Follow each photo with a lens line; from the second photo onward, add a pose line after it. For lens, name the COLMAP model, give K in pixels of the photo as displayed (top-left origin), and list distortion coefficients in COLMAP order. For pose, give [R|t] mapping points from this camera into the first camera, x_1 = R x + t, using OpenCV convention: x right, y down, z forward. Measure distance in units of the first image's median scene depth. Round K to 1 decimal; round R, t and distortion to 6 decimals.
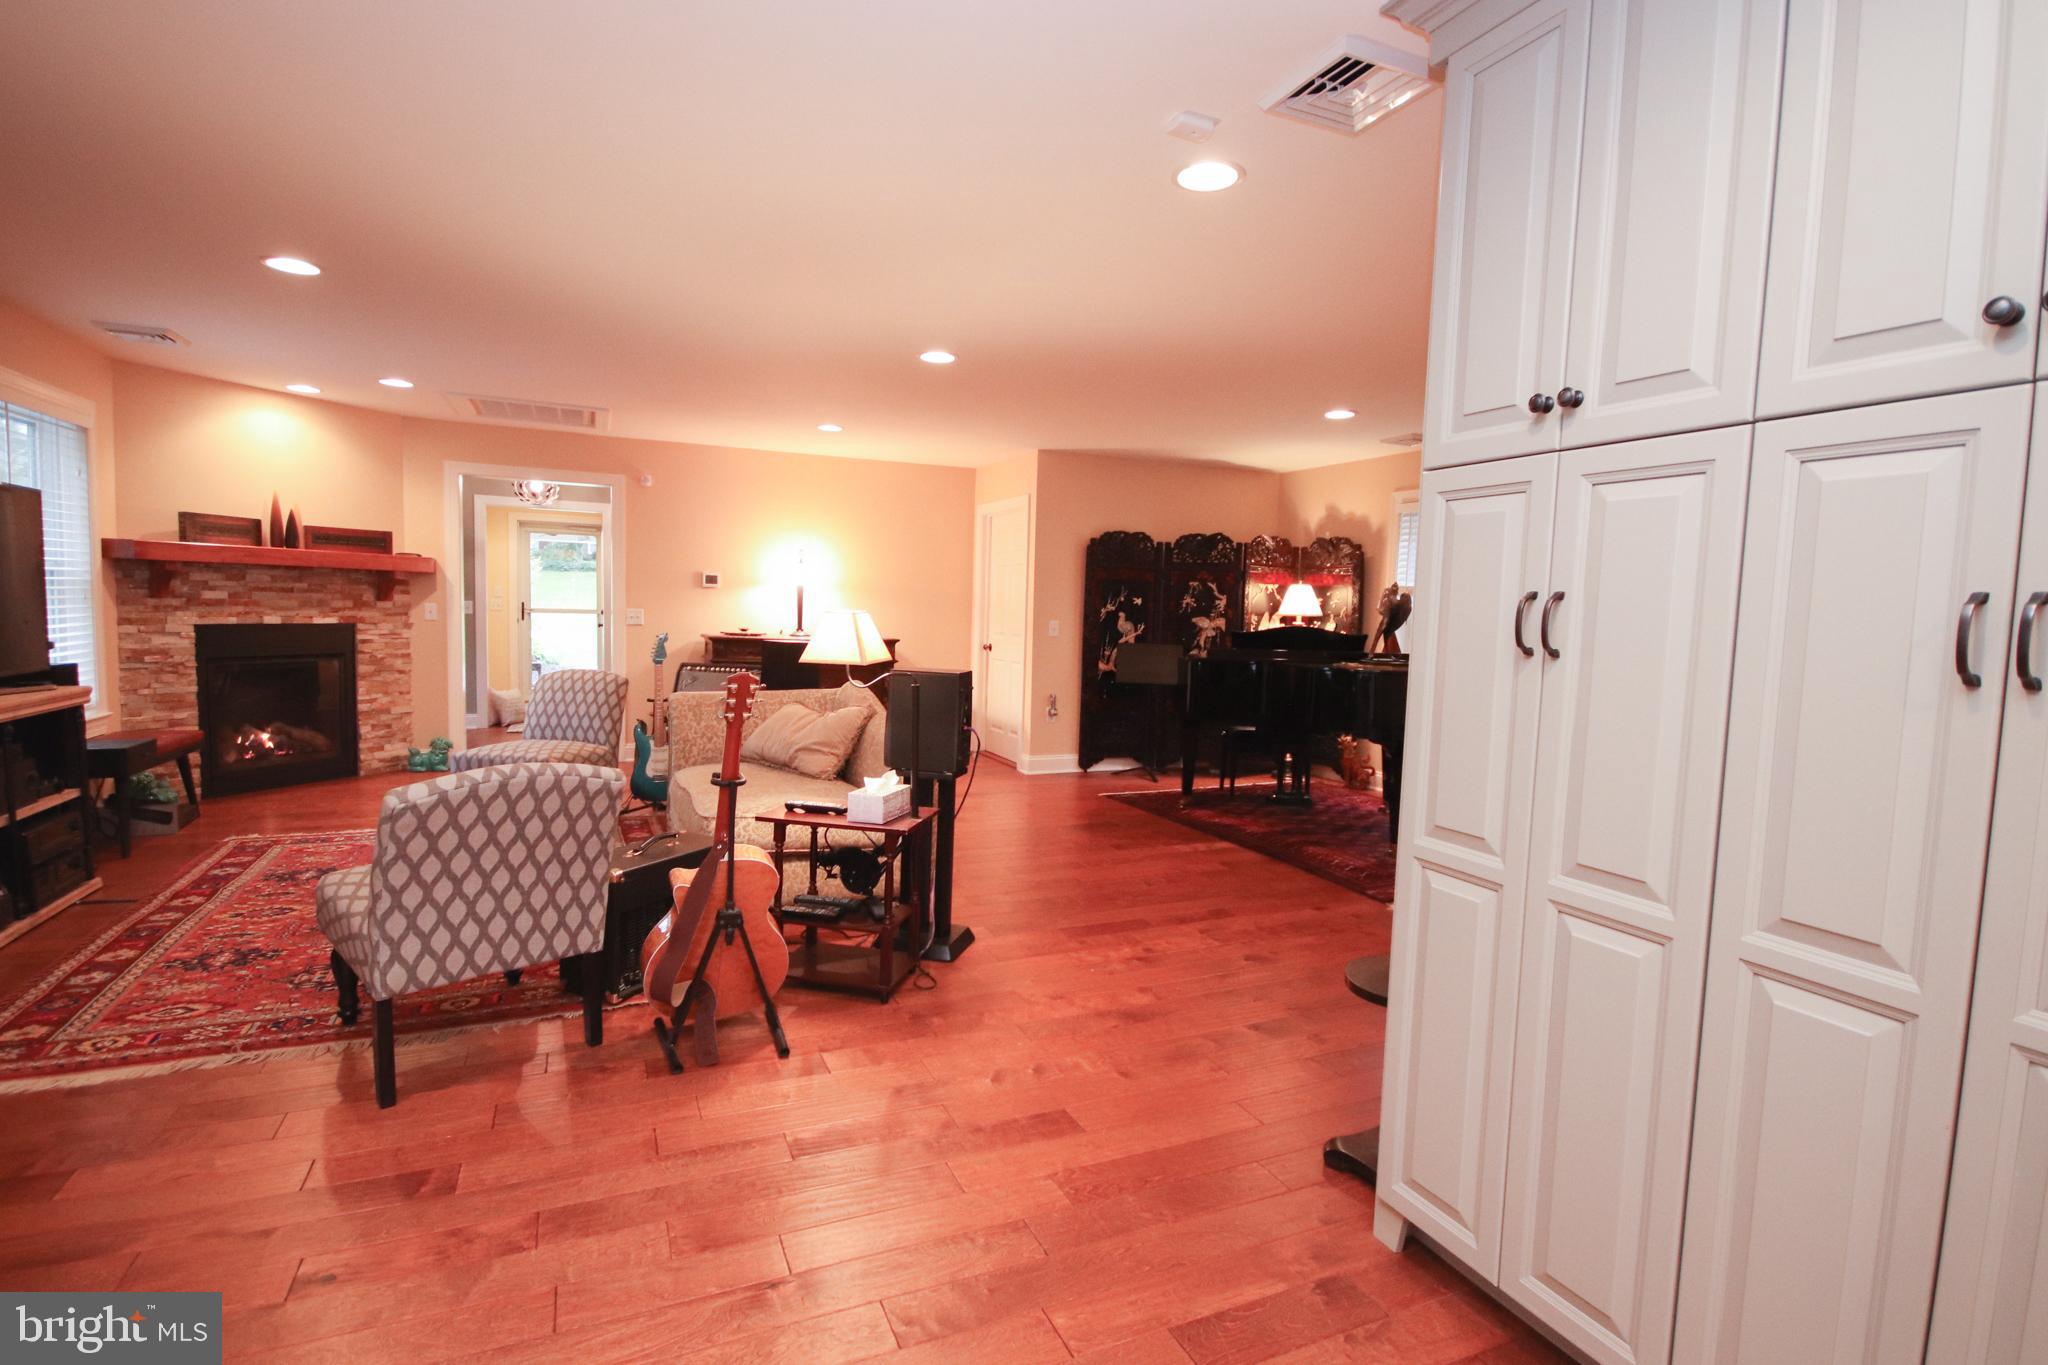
lens RADIAL K [[978.9, 0, 1024.0], [0, 978.9, 682.5], [0, 0, 1]] dist [-0.020132, -0.000381]
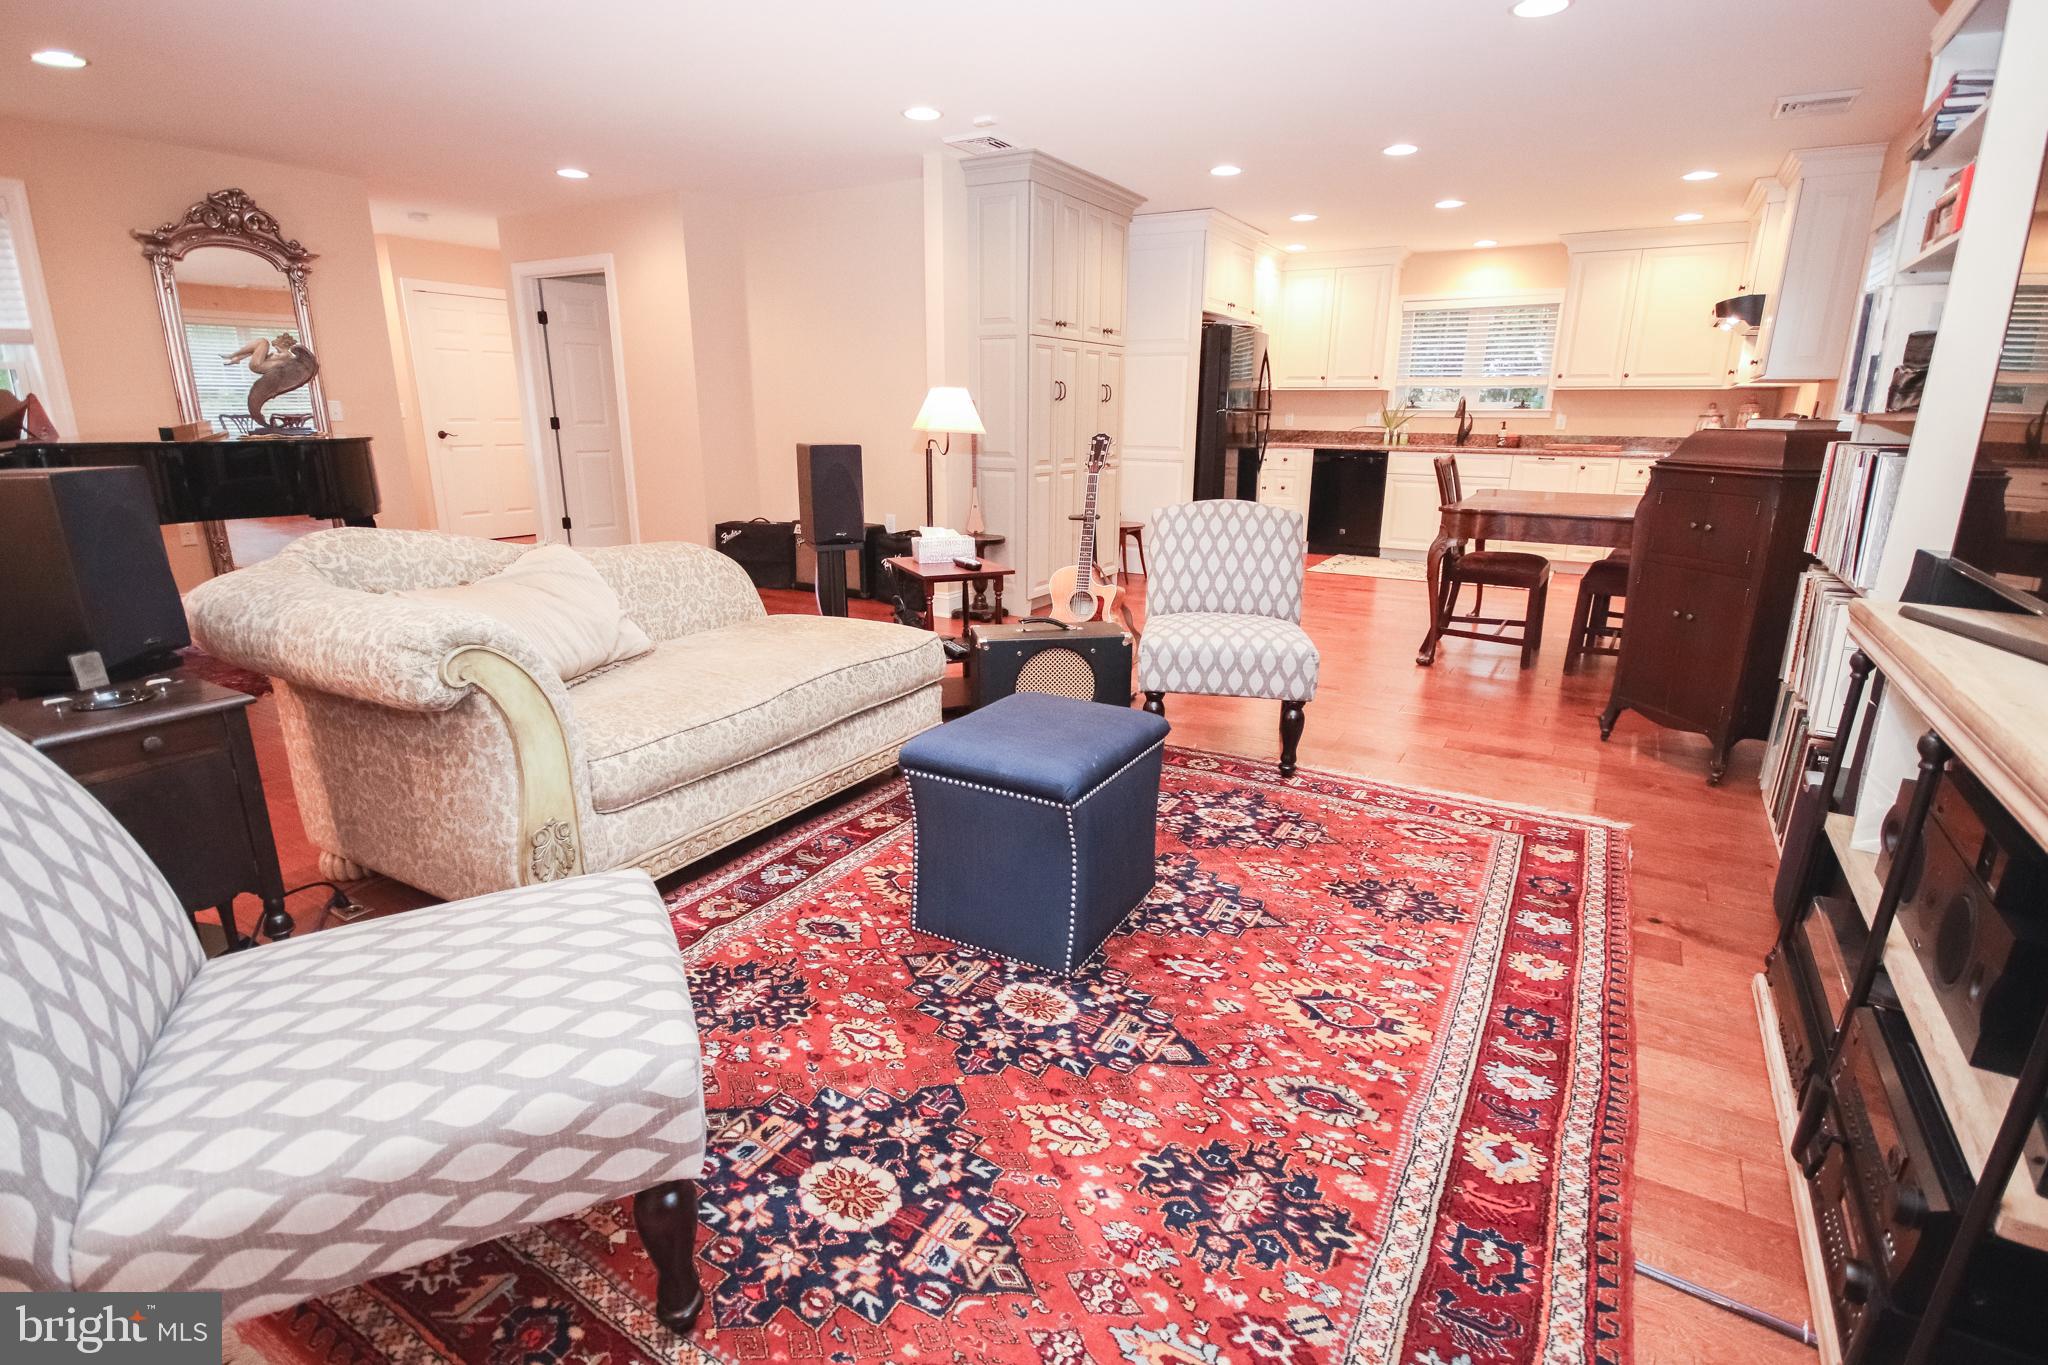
lens RADIAL K [[990.5, 0, 1034.2], [0, 990.5, 686.7], [0, 0, 1]] dist [-0.002782, 0.000452]
pose [[-0.571605, -0.257874, 0.778954, -0.552579], [0.042158, 0.938847, 0.341743, -0.063575], [-0.819445, 0.228181, -0.525778, 0.718145]]
